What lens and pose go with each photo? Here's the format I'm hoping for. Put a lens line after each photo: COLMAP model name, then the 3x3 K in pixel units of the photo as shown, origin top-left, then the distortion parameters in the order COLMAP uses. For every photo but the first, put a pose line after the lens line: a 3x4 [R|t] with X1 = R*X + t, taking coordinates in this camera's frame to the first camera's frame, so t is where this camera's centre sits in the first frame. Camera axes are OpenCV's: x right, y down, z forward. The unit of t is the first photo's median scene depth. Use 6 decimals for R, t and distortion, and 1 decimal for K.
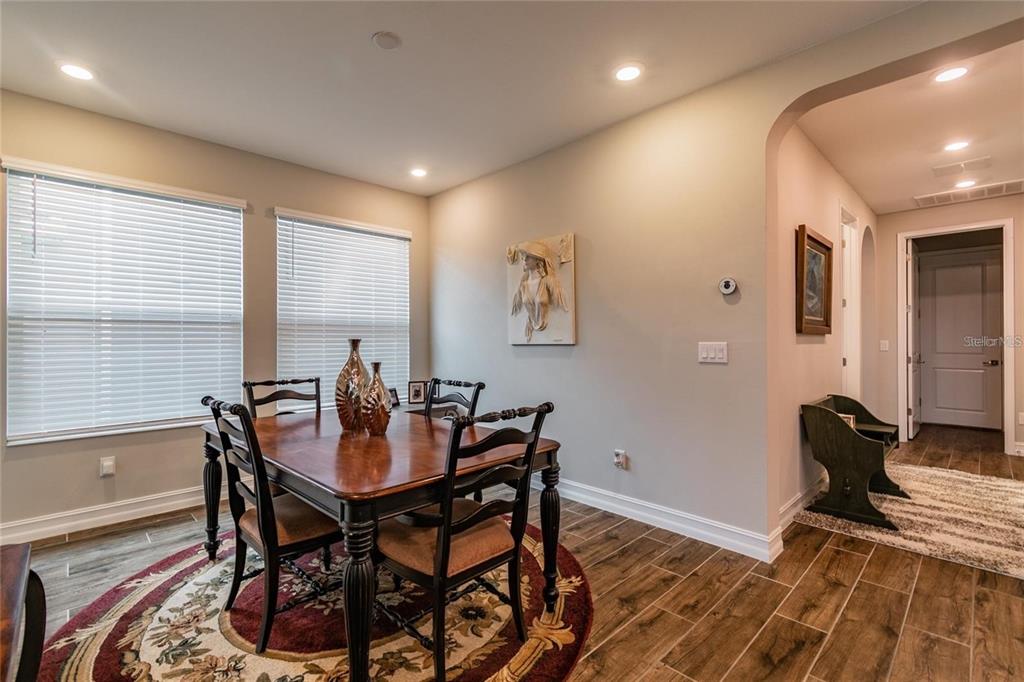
lens RADIAL K [[457.6, 0, 500.9], [0, 457.6, 332.7], [0, 0, 1]] dist [0.000559, -0.000060]
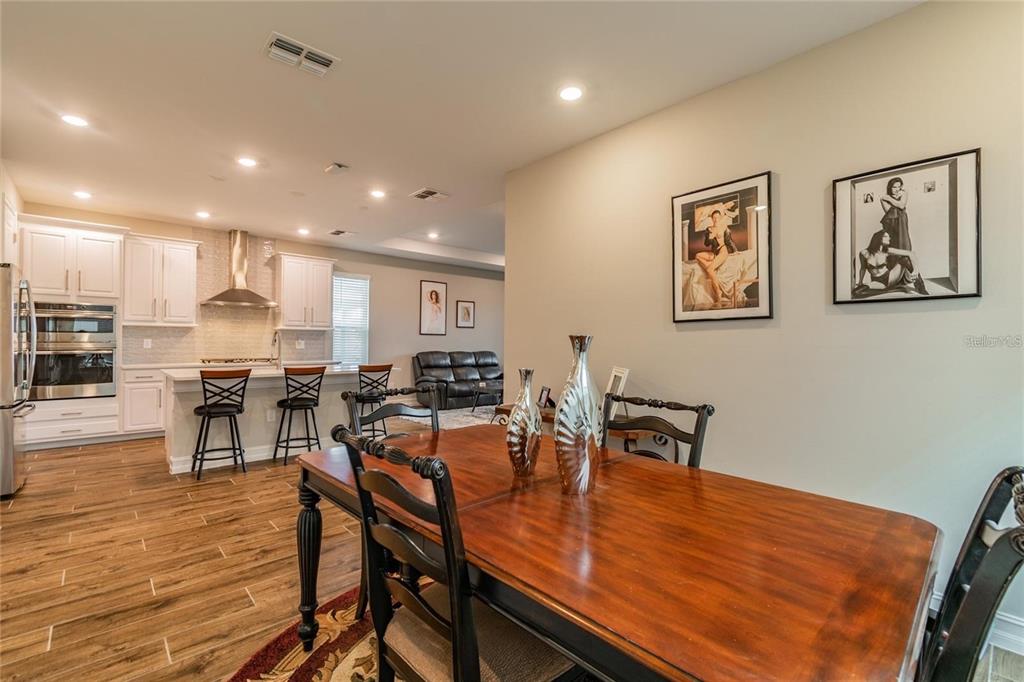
lens RADIAL K [[457.6, 0, 514.6], [0, 457.6, 339.1], [0, 0, 1]] dist [0.000559, -0.000060]
pose [[-0.999751, -0.007074, 0.021150, -0.168847], [-0.007513, 0.999757, -0.020745, 0.022740], [-0.020998, -0.020899, -0.999561, 1.069550]]
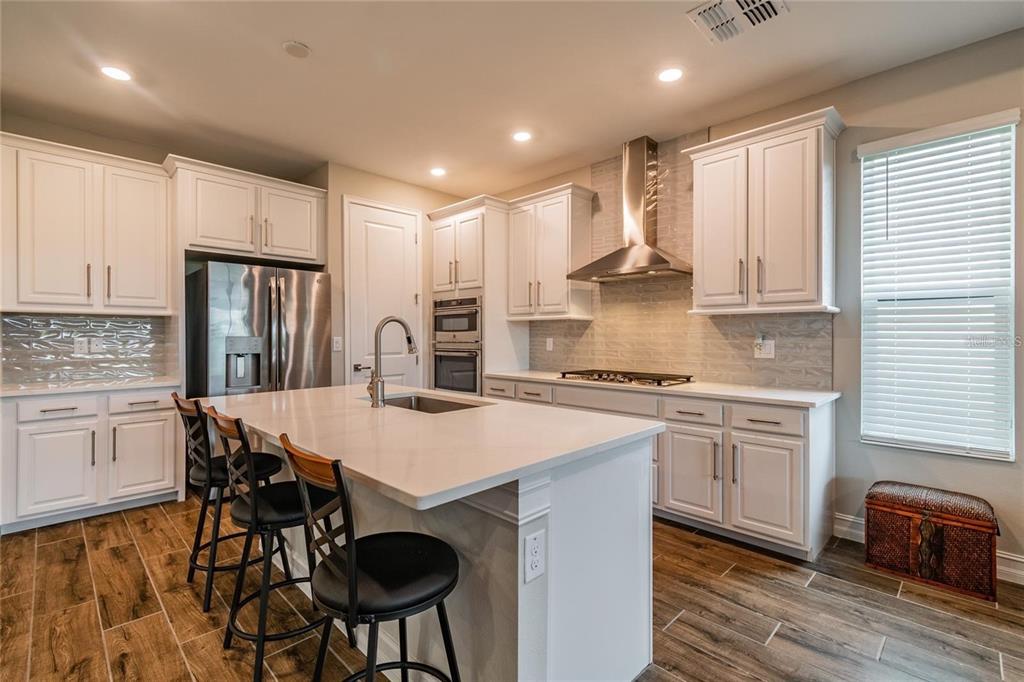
lens RADIAL K [[457.6, 0, 509.5], [0, 457.6, 342.7], [0, 0, 1]] dist [0.000559, -0.000060]
pose [[-0.025451, -0.010858, 0.999617, -0.034969], [-0.013964, 0.999847, 0.010505, -0.001254], [-0.999579, -0.013691, -0.025599, -0.444250]]
